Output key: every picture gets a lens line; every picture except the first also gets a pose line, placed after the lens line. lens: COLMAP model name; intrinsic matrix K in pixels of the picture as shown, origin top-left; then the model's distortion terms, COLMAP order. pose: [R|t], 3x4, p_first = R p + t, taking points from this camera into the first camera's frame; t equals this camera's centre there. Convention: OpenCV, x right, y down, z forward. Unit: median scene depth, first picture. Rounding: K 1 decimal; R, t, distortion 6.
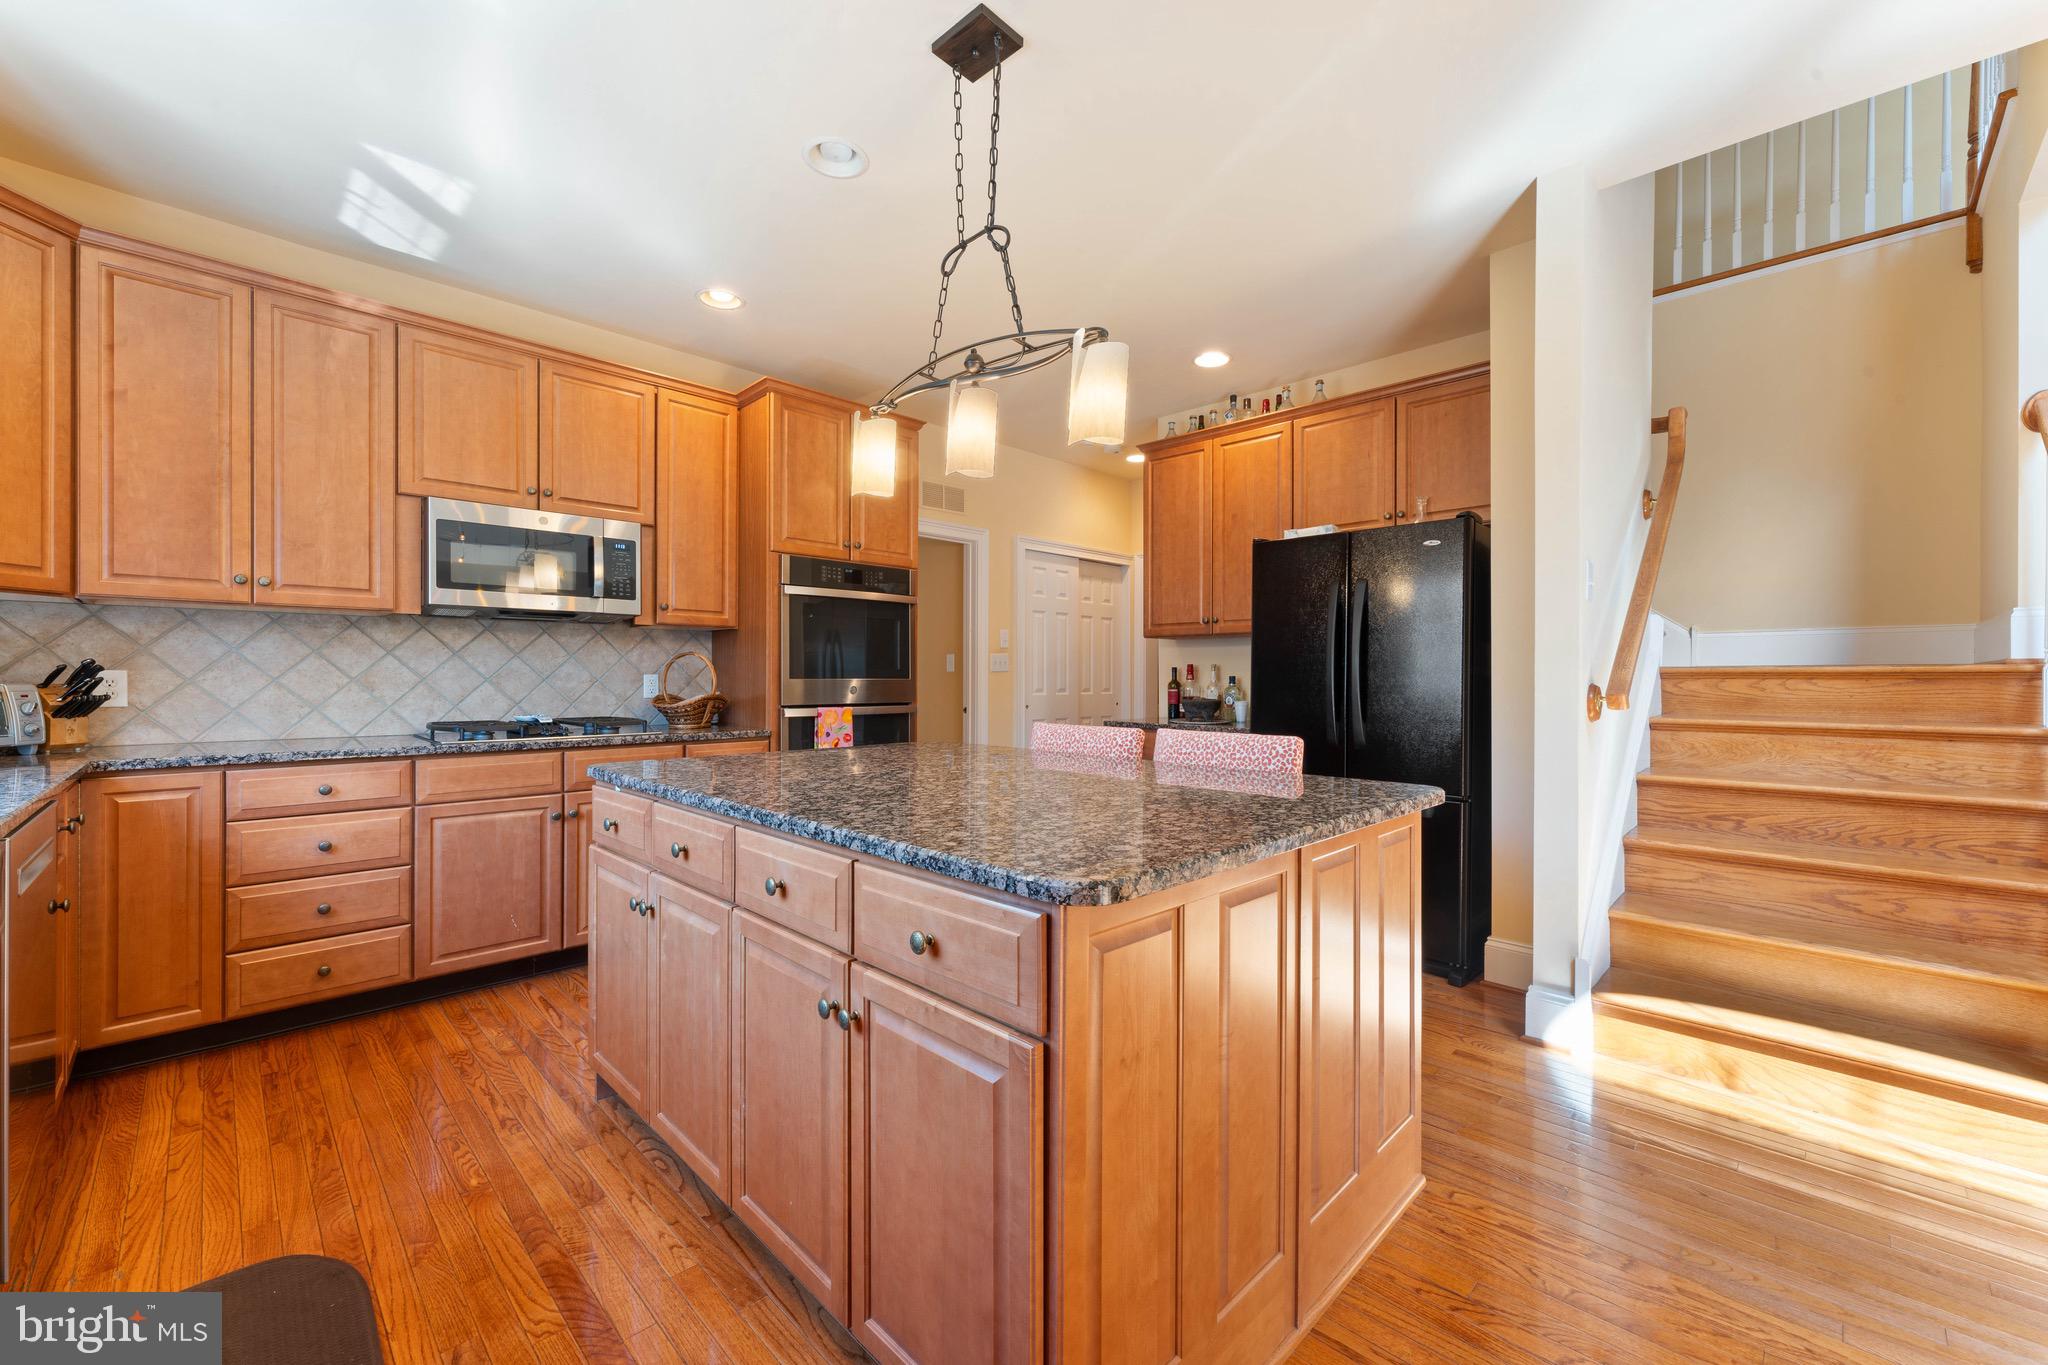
lens RADIAL K [[813.2, 0, 1035.0], [0, 813.2, 680.2], [0, 0, 1]] dist [-0.000673, -0.000535]
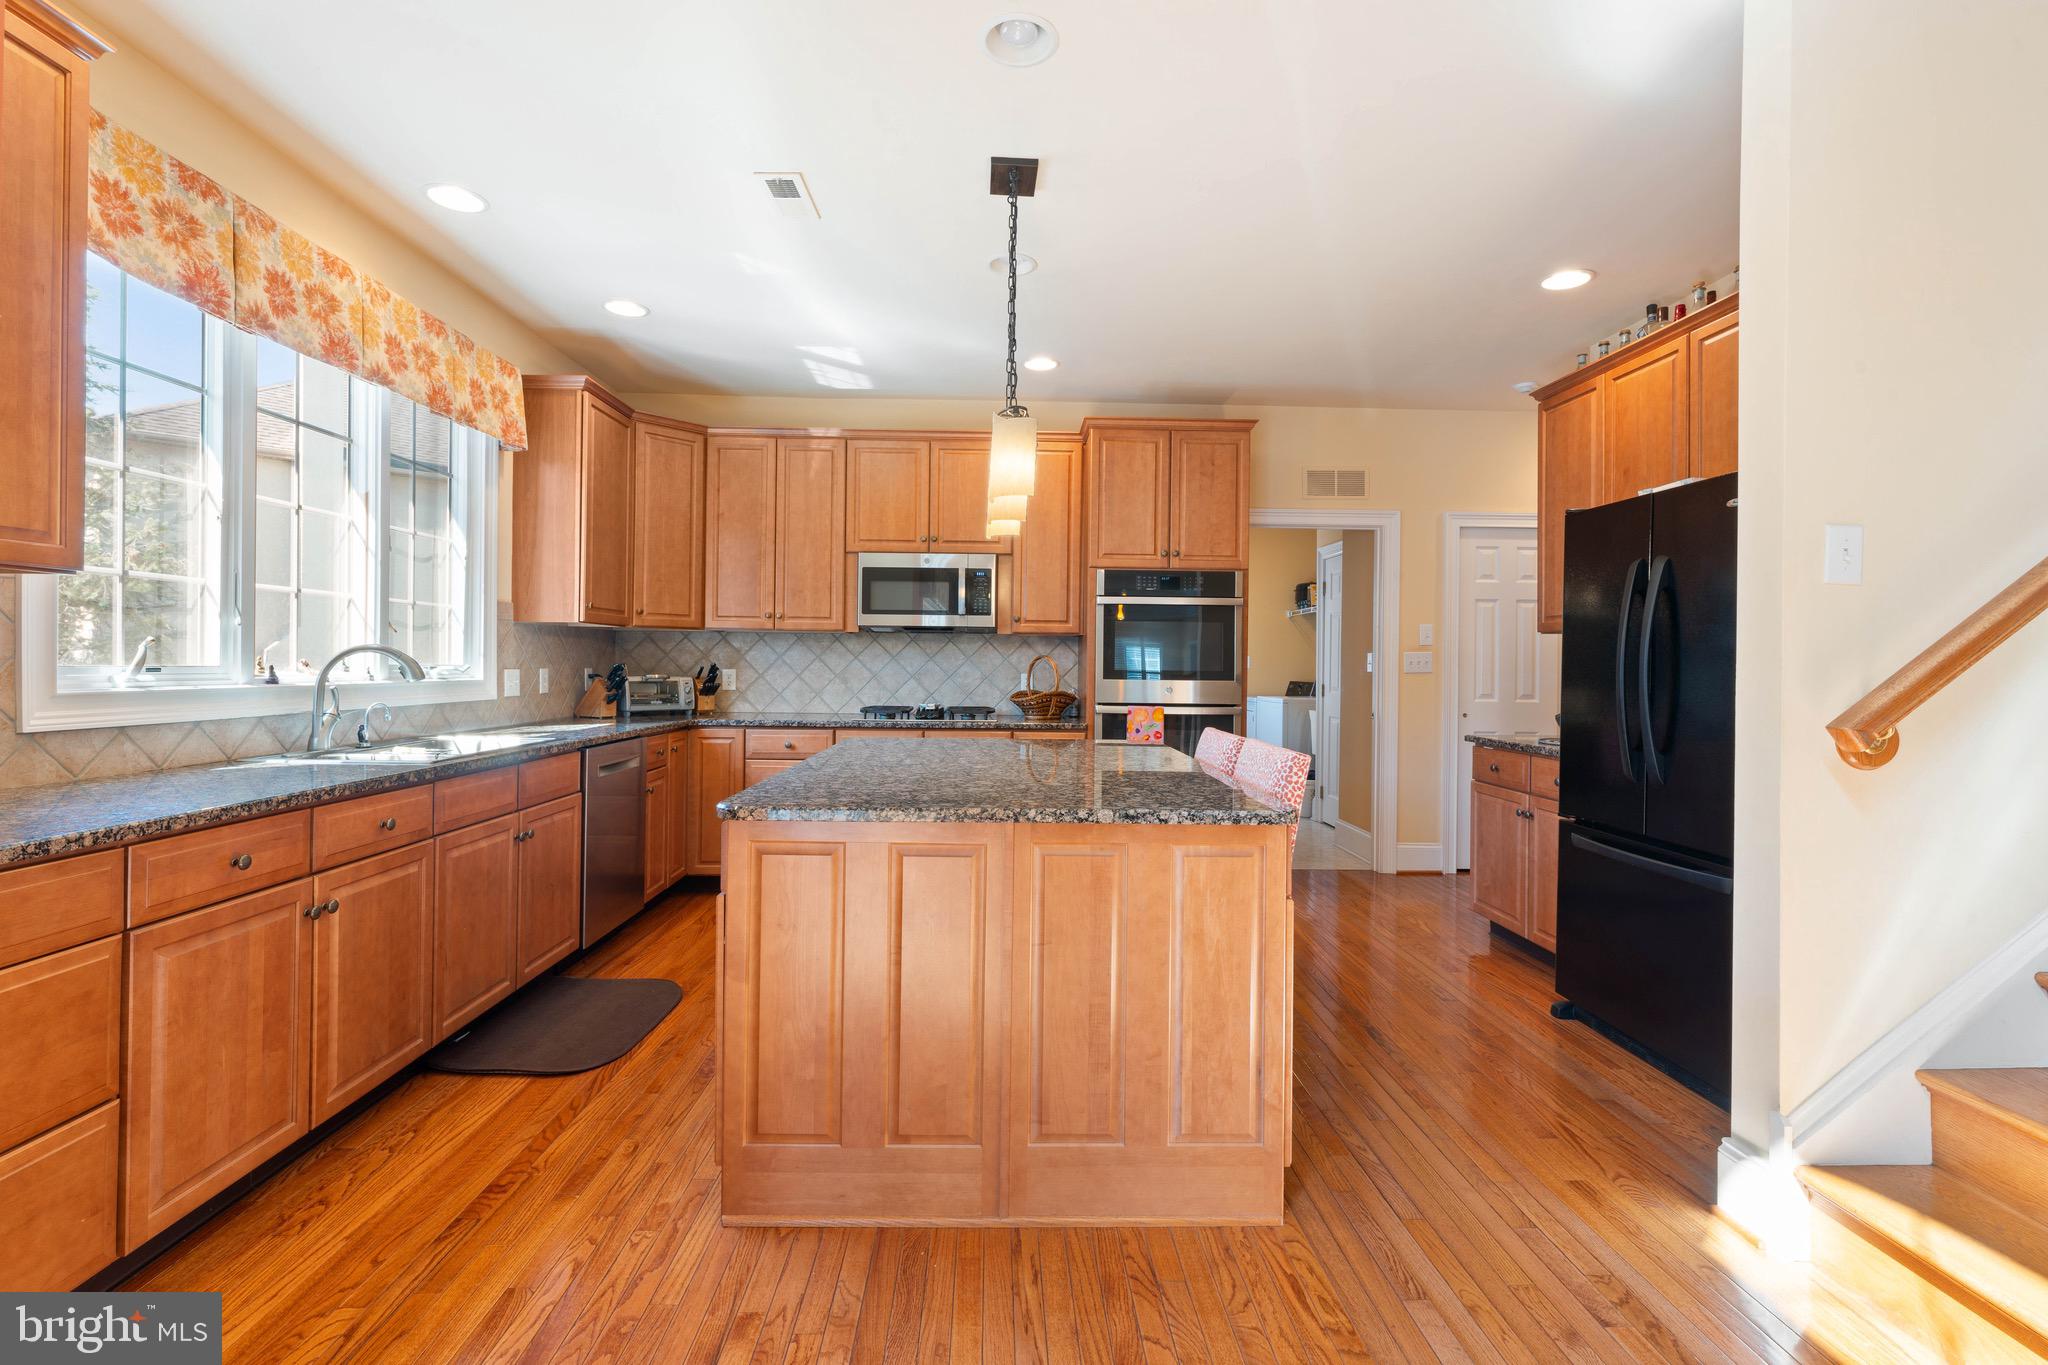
lens RADIAL K [[914.8, 0, 1013.9], [0, 914.8, 663.0], [0, 0, 1]] dist [-0.009182, -0.001075]
pose [[0.719001, 0.003417, -0.695001, 0.681816], [-0.011655, 0.999907, -0.007141, -0.018828], [0.694911, 0.013234, 0.718974, 0.003964]]
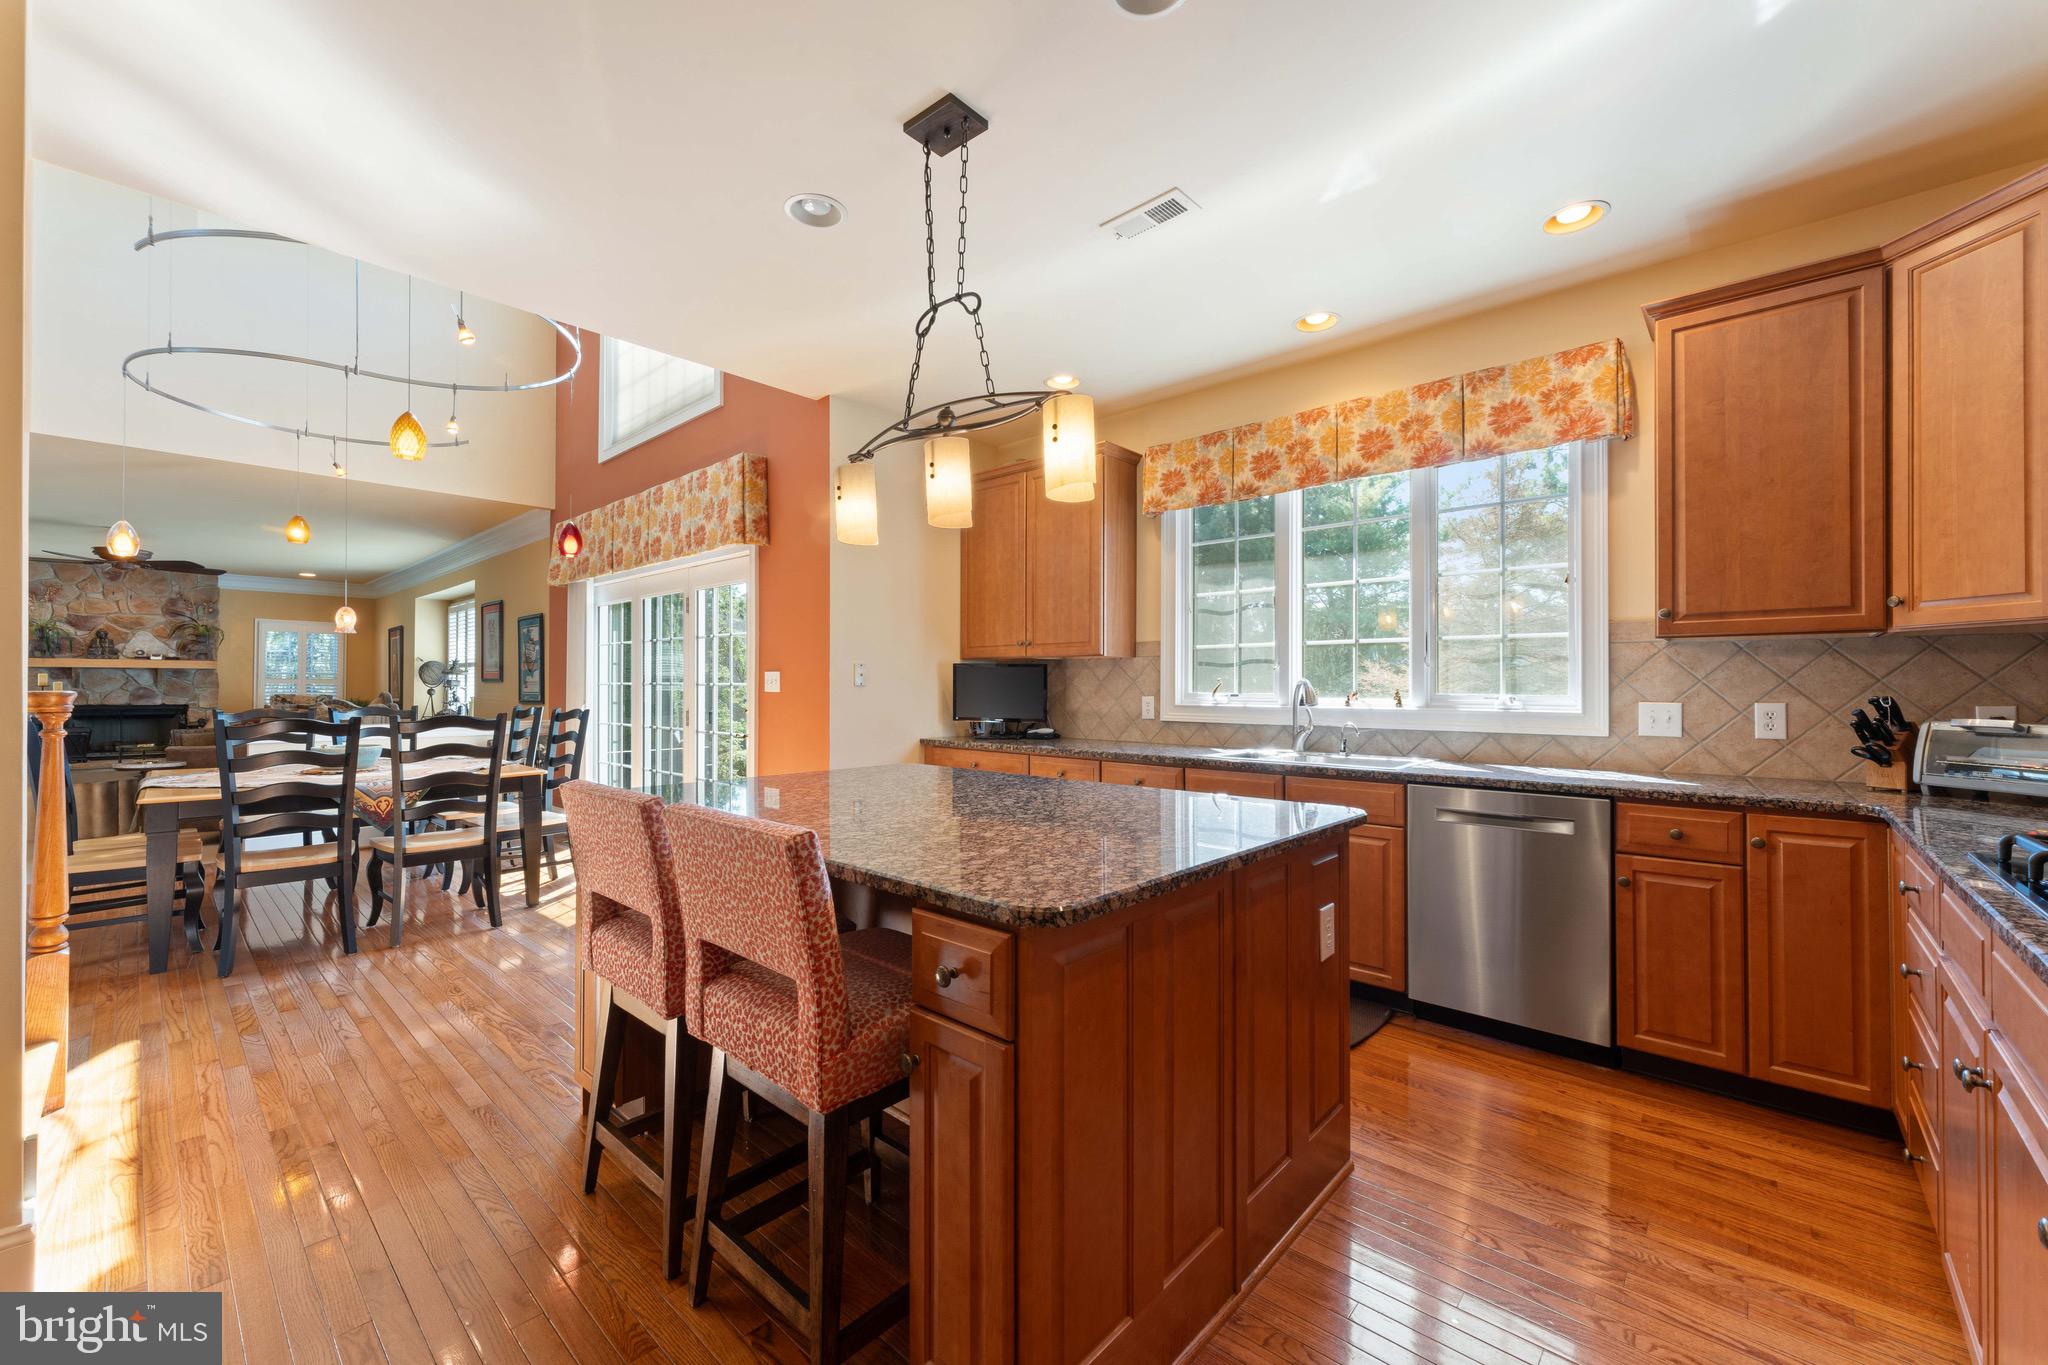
lens RADIAL K [[813.2, 0, 1029.5], [0, 813.2, 679.1], [0, 0, 1]] dist [-0.000673, -0.000535]
pose [[-0.998827, -0.009365, -0.047499, -0.100787], [-0.009136, 0.999946, -0.005026, -0.027689], [0.047543, -0.004586, -0.998859, 1.574974]]
